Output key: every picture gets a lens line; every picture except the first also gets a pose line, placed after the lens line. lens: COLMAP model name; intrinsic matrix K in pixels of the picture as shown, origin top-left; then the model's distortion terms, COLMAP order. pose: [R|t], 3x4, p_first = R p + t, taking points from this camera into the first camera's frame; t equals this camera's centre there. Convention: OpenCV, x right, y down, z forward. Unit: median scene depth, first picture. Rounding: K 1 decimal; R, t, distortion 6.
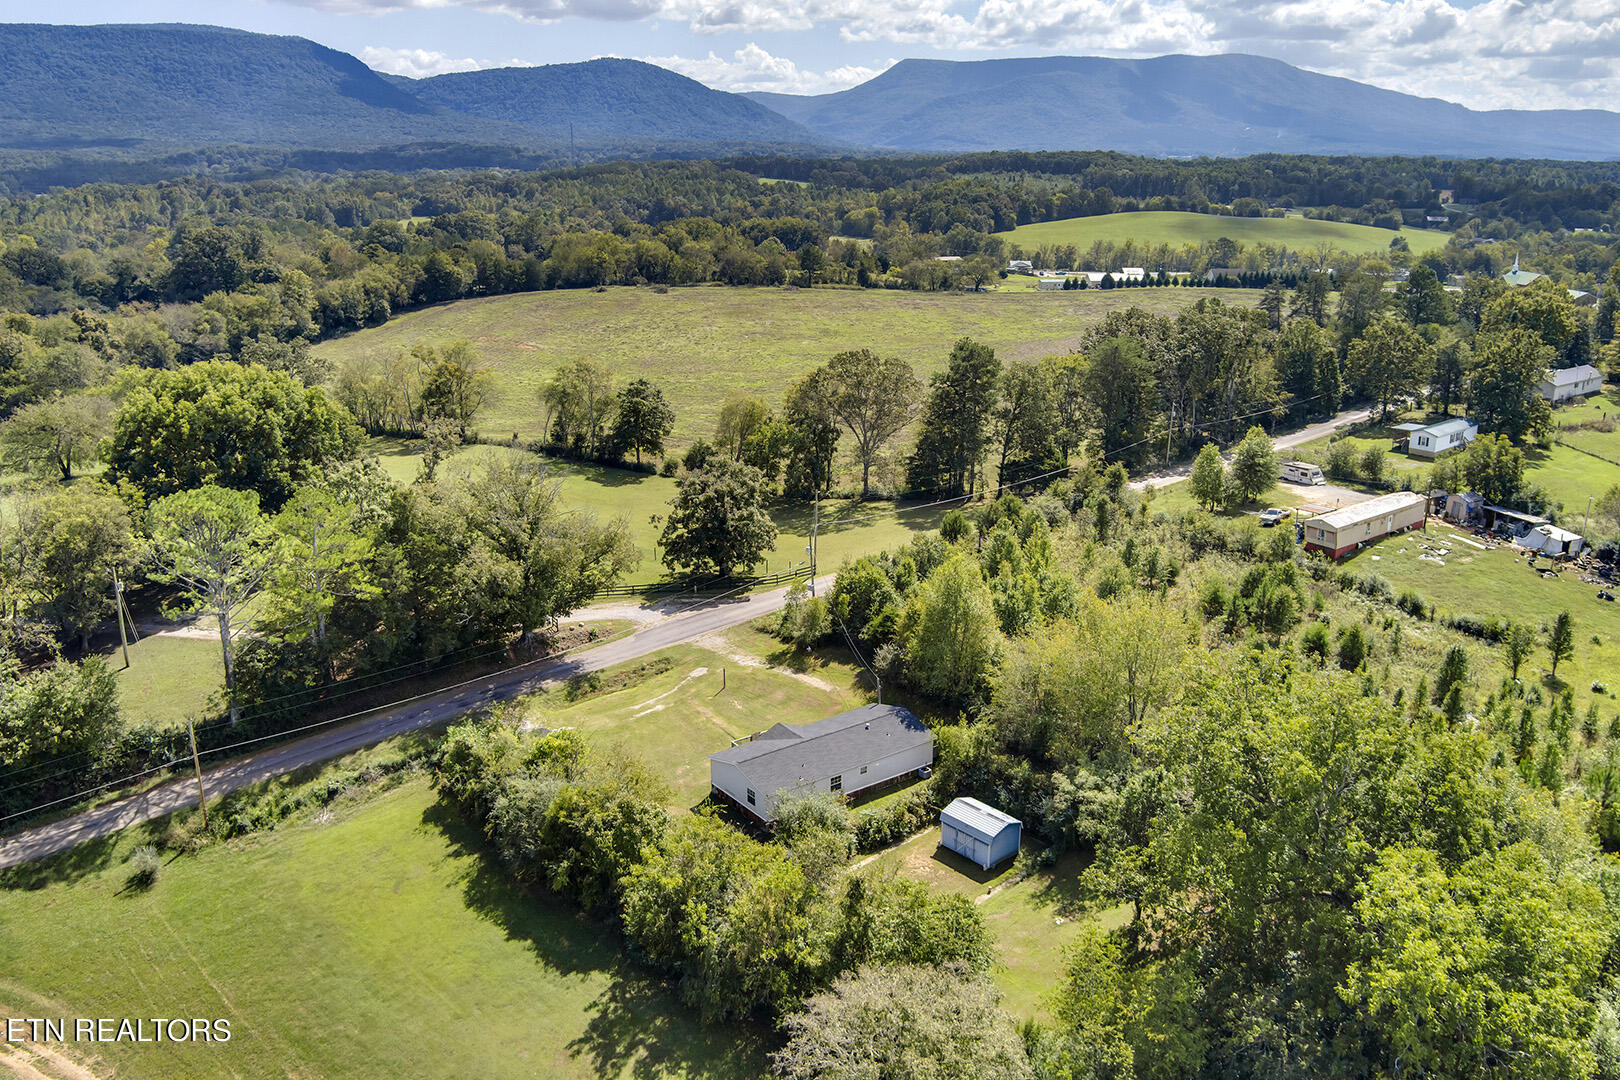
lens RADIAL K [[1312.5, 0, 814.7], [0, 1312.5, 537.8], [0, 0, 1]] dist [-0.081533, 0.033011]
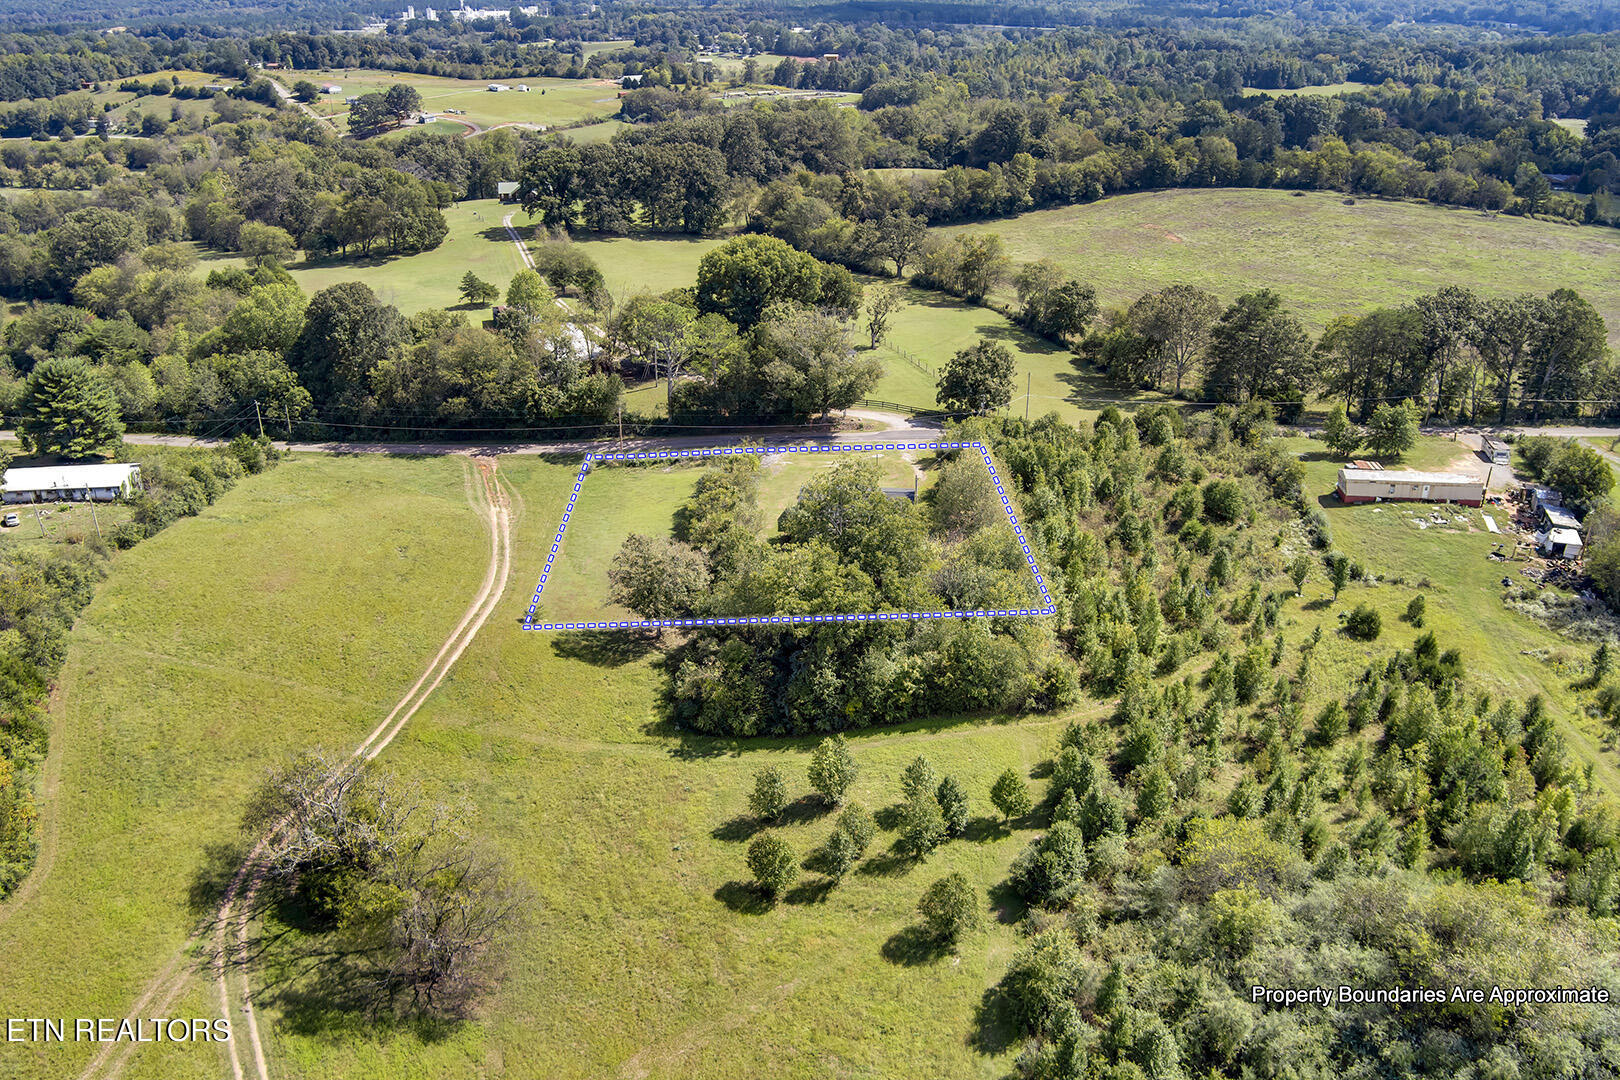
lens RADIAL K [[1312.5, 0, 810.7], [0, 1312.5, 551.0], [0, 0, 1]] dist [-0.081533, 0.033011]
pose [[0.736364, 0.278759, -0.616491, 0.989985], [-0.198214, 0.960082, 0.197365, -0.105914], [0.646899, -0.023135, 0.762224, -0.405099]]
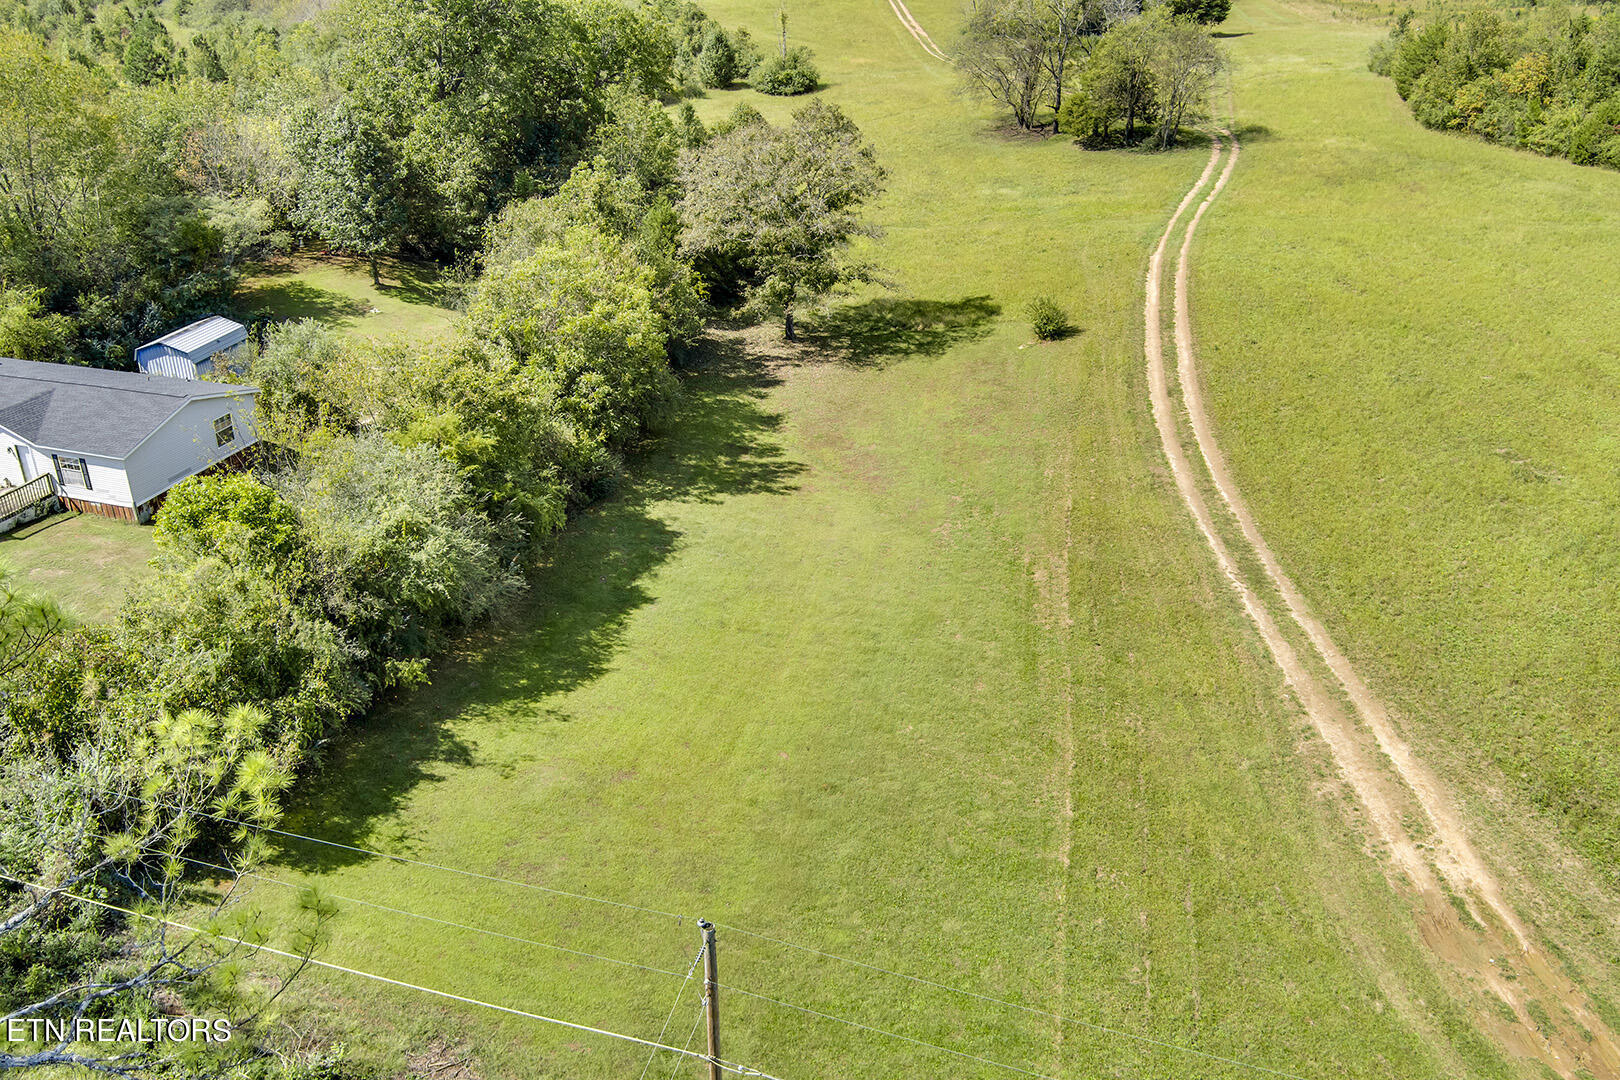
lens RADIAL K [[1312.5, 0, 810.6], [0, 1312.5, 544.7], [0, 0, 1]] dist [-0.081533, 0.033011]
pose [[-0.580392, -0.358879, 0.730994, -0.523913], [0.237514, 0.784023, 0.573494, -0.022067], [-0.778930, 0.506473, -0.369802, 0.861152]]
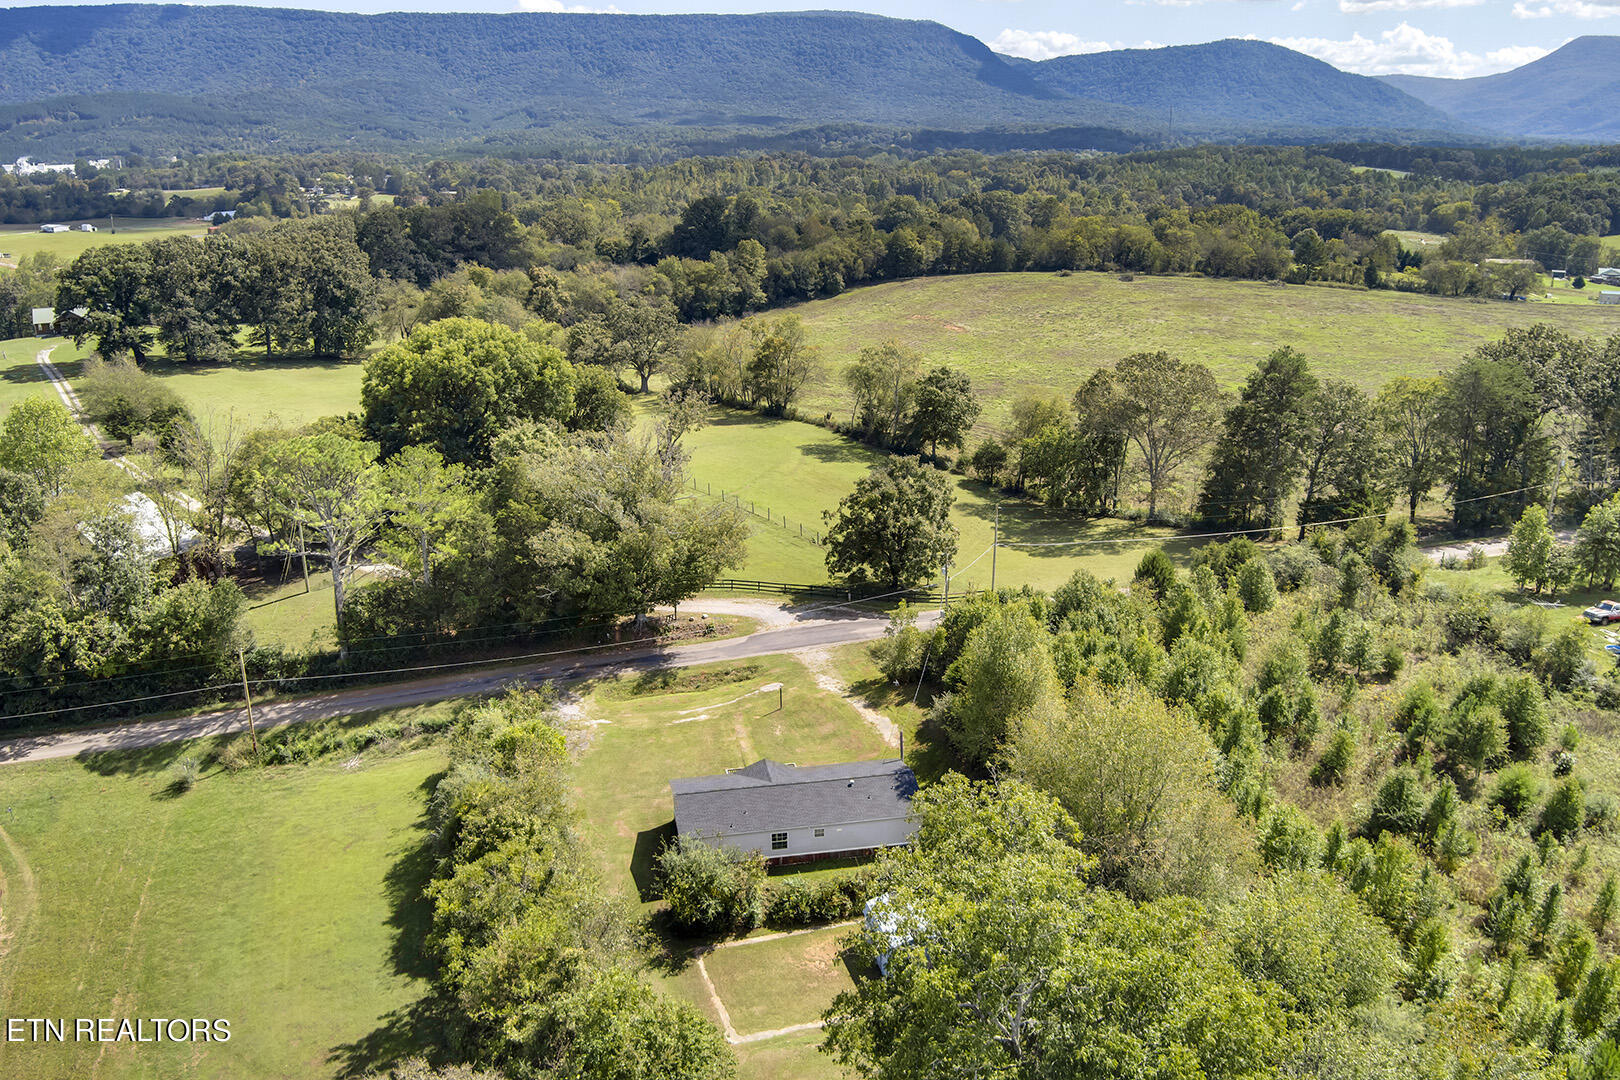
lens RADIAL K [[1312.5, 0, 812.3], [0, 1312.5, 544.9], [0, 0, 1]] dist [-0.081533, 0.033011]
pose [[0.899423, 0.128321, -0.417817, 0.317443], [-0.121166, 0.991668, 0.043735, -0.040906], [0.419948, 0.011289, 0.907478, 0.185778]]
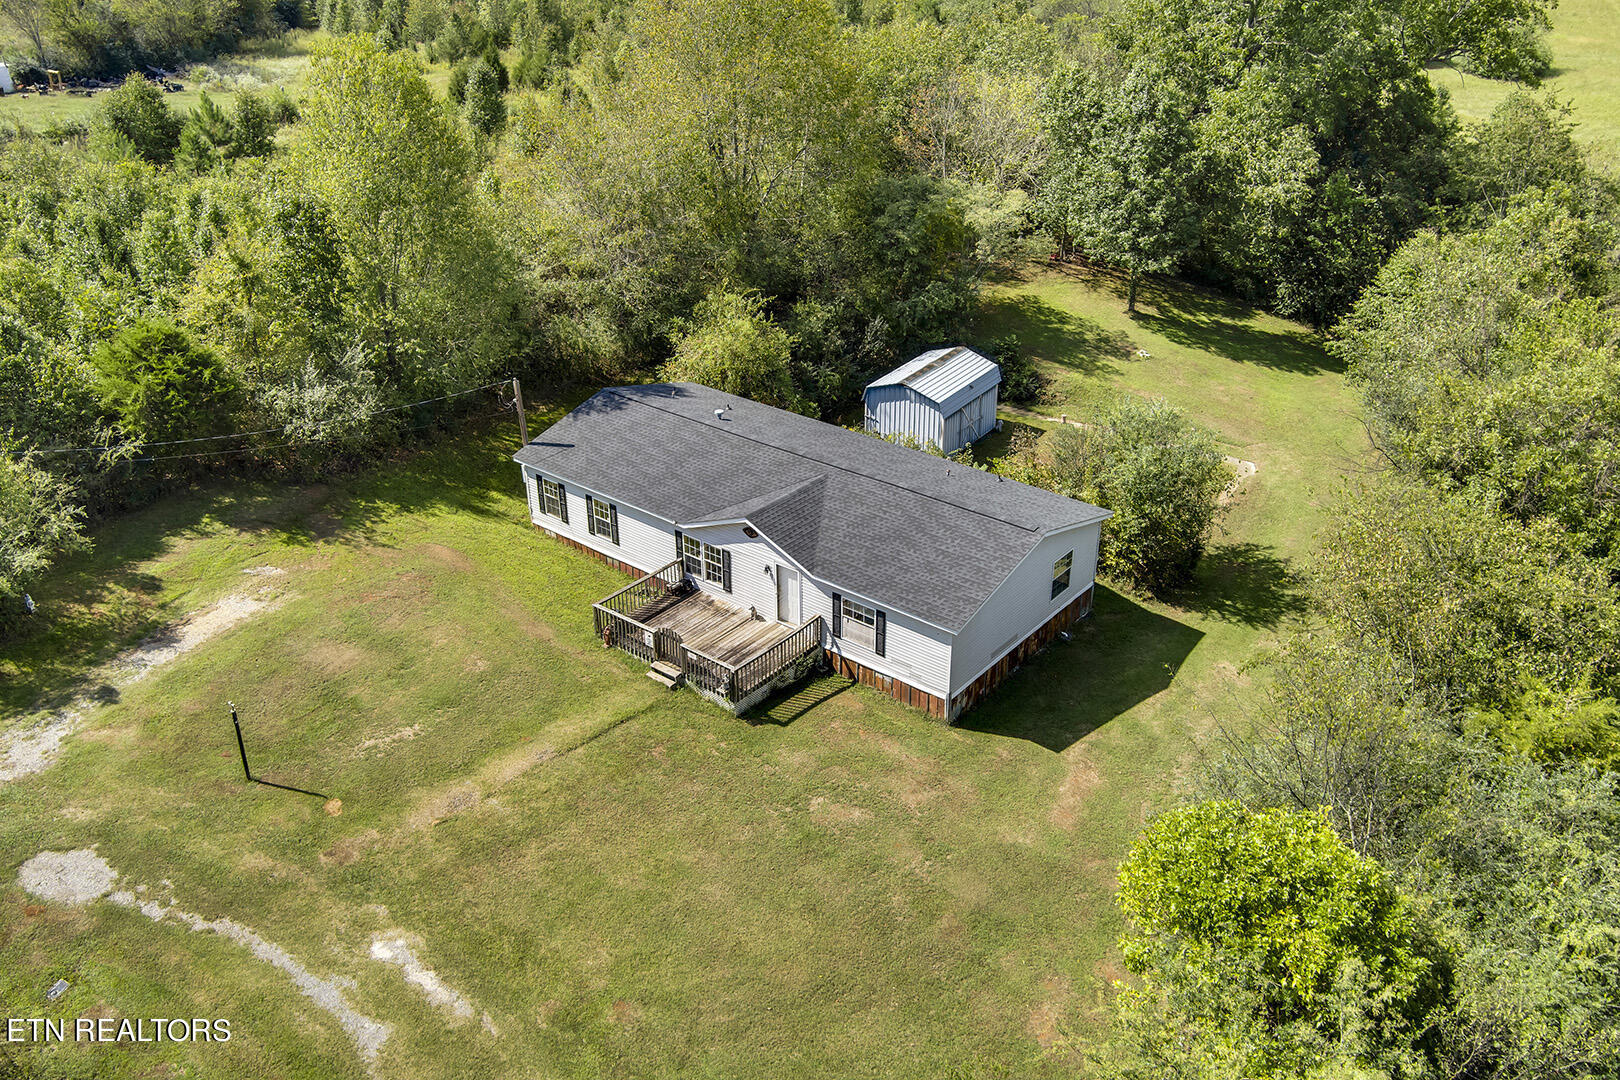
lens RADIAL K [[1312.5, 0, 814.3], [0, 1312.5, 540.4], [0, 0, 1]] dist [-0.081533, 0.033011]
pose [[-0.252645, -0.450832, 0.856108, -0.289157], [0.286342, 0.810339, 0.511232, -0.018649], [-0.924218, 0.374300, -0.075636, 0.907521]]
